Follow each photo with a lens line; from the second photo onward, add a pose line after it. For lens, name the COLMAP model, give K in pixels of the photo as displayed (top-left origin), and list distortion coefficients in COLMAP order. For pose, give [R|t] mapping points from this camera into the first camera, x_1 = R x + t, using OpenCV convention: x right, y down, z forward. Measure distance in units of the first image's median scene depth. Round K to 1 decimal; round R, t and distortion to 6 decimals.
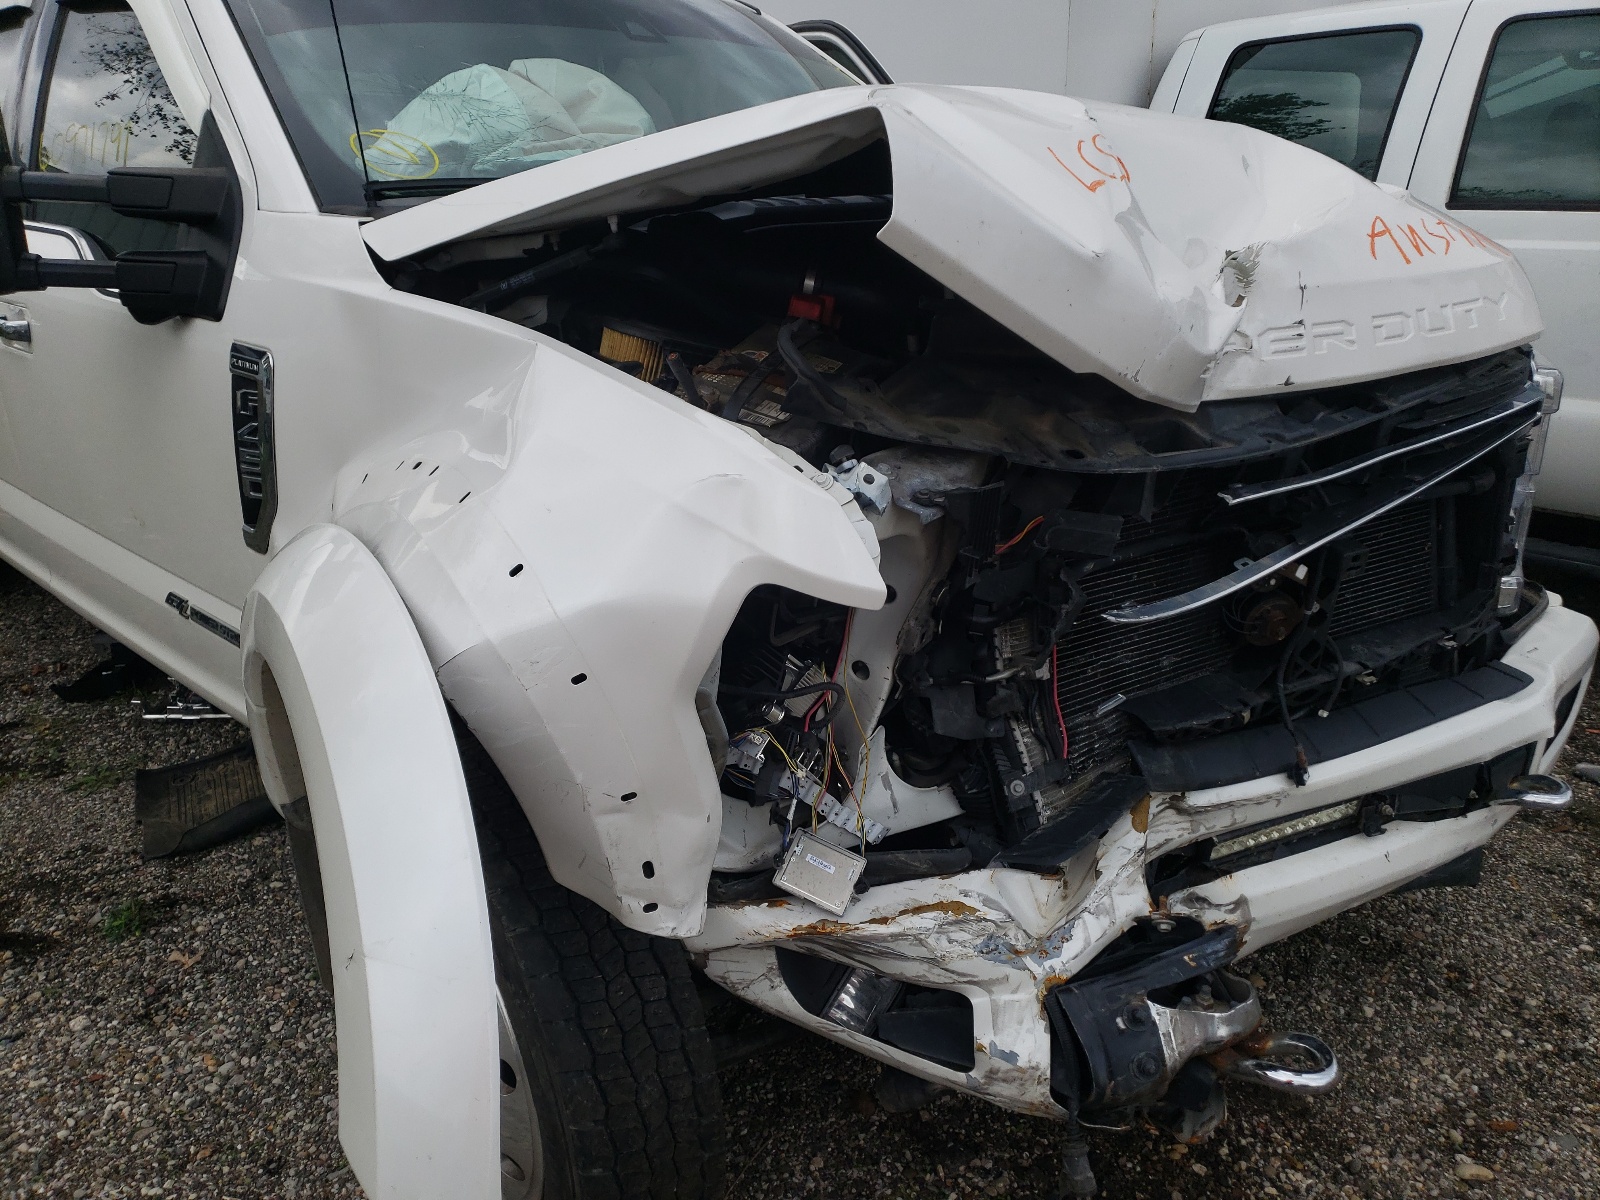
lens RADIAL K [[1291.2, 0, 796.6], [0, 1291.2, 602.7], [0, 0, 1]] dist [-0.008345, 0.034536]
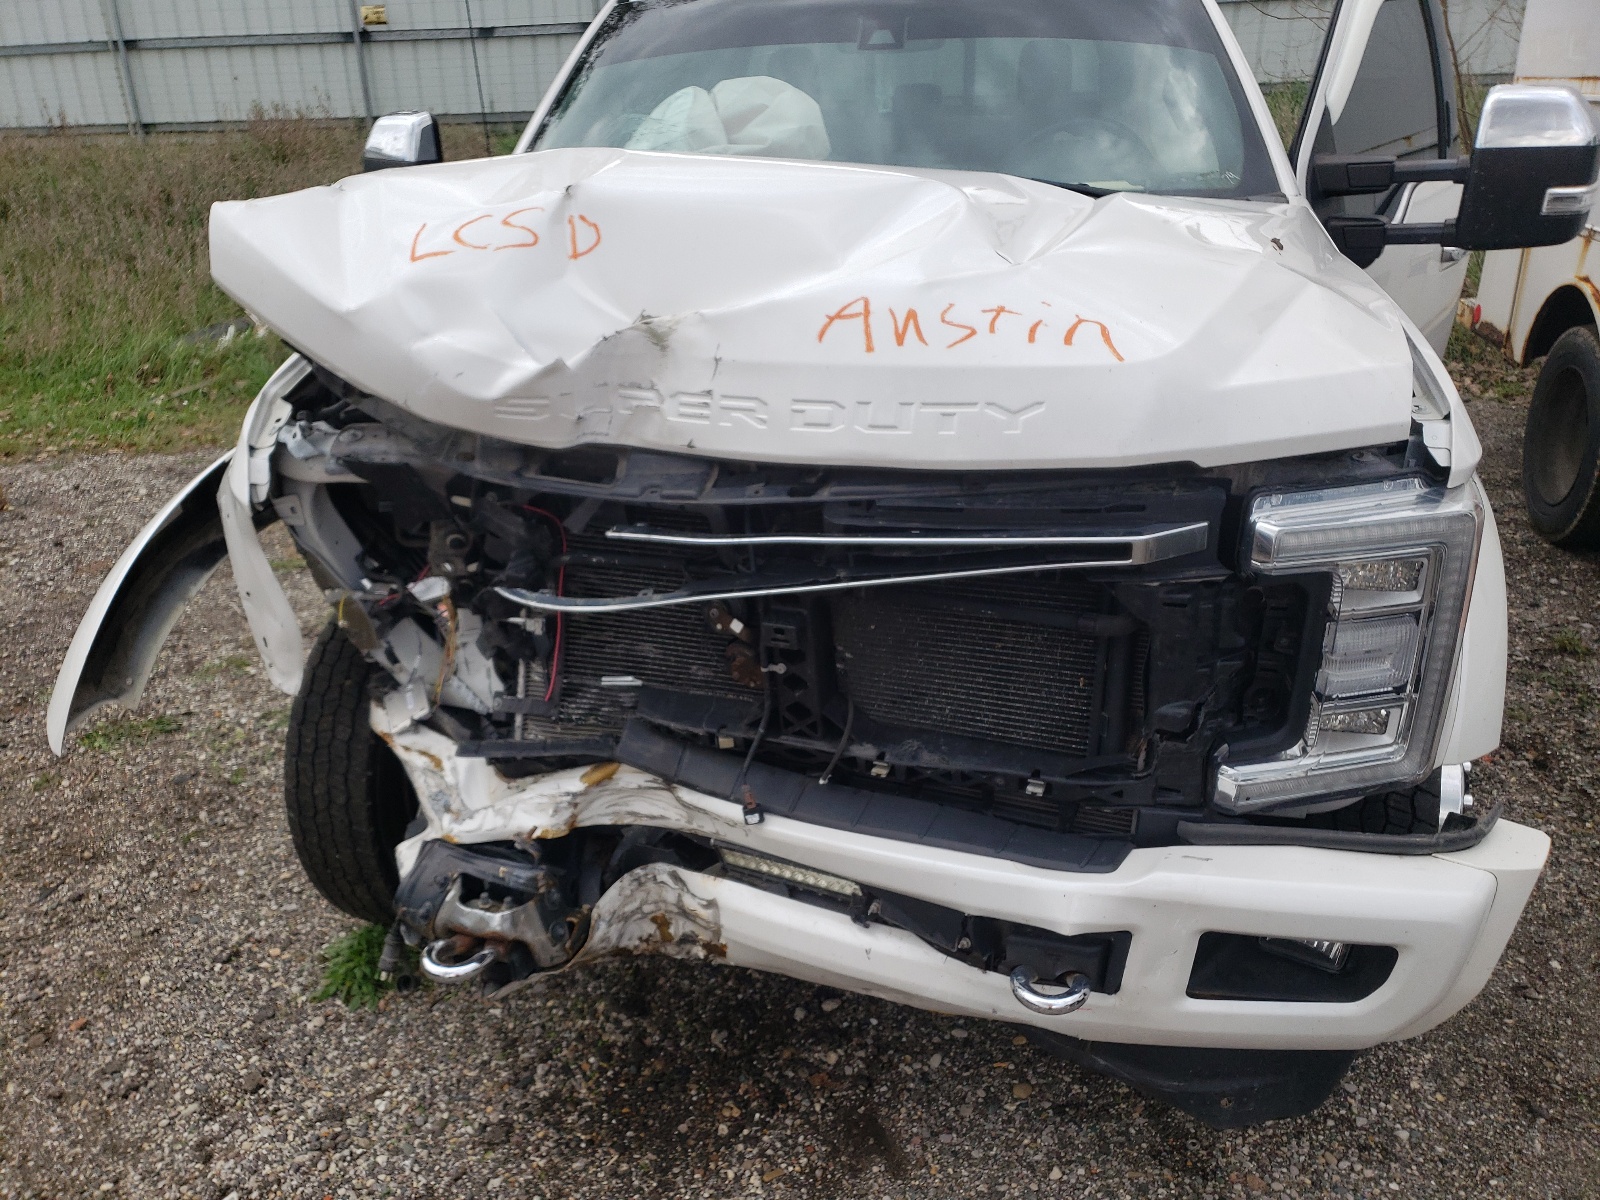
lens RADIAL K [[1314.5, 0, 800.6], [0, 1314.5, 614.2], [0, 0, 1]] dist [-0.005507, -0.018400]
pose [[0.584964, 0.309215, -0.749802, 1.201399], [-0.224449, 0.950085, 0.216705, -0.272858], [0.779384, 0.041528, 0.625168, 0.364835]]
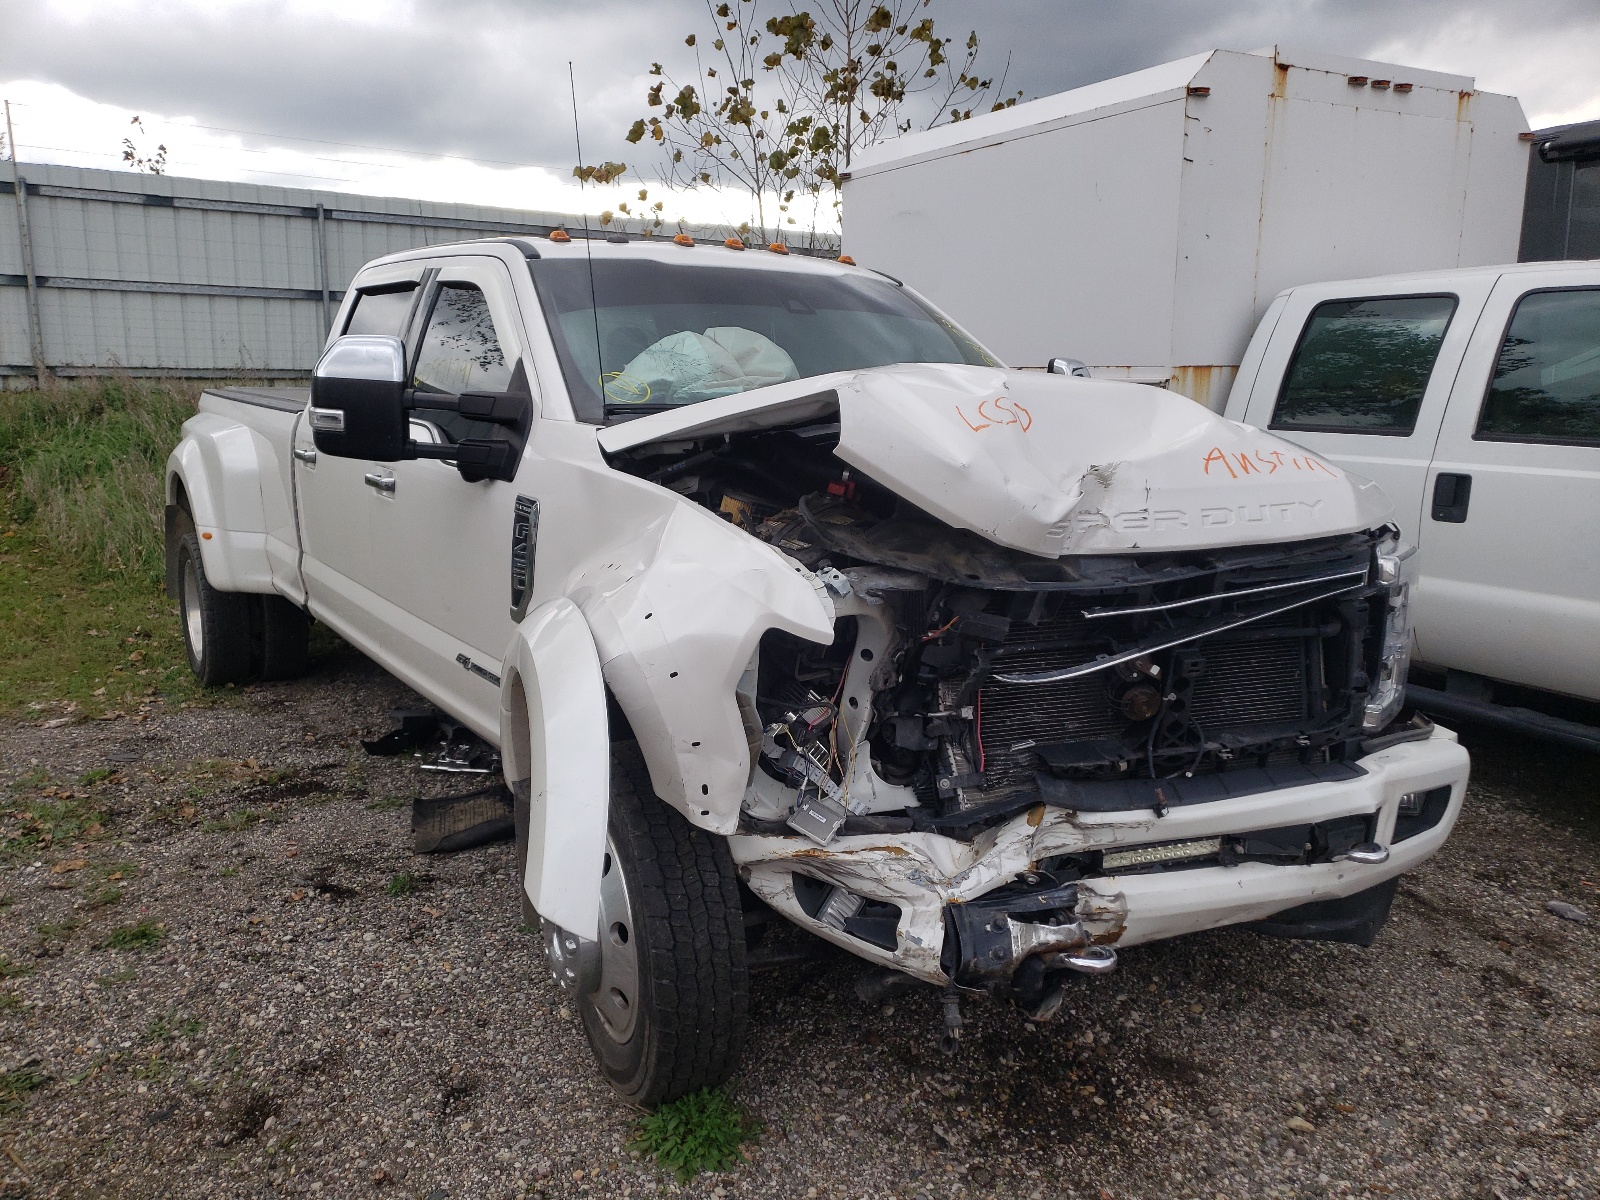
lens RADIAL K [[1314.5, 0, 791.5], [0, 1314.5, 584.7], [0, 0, 1]] dist [-0.005507, -0.018400]
pose [[0.980272, 0.056029, -0.189543, 0.253285], [-0.085257, 0.985041, -0.149749, 0.145093], [0.178318, 0.162955, 0.970386, -0.602963]]
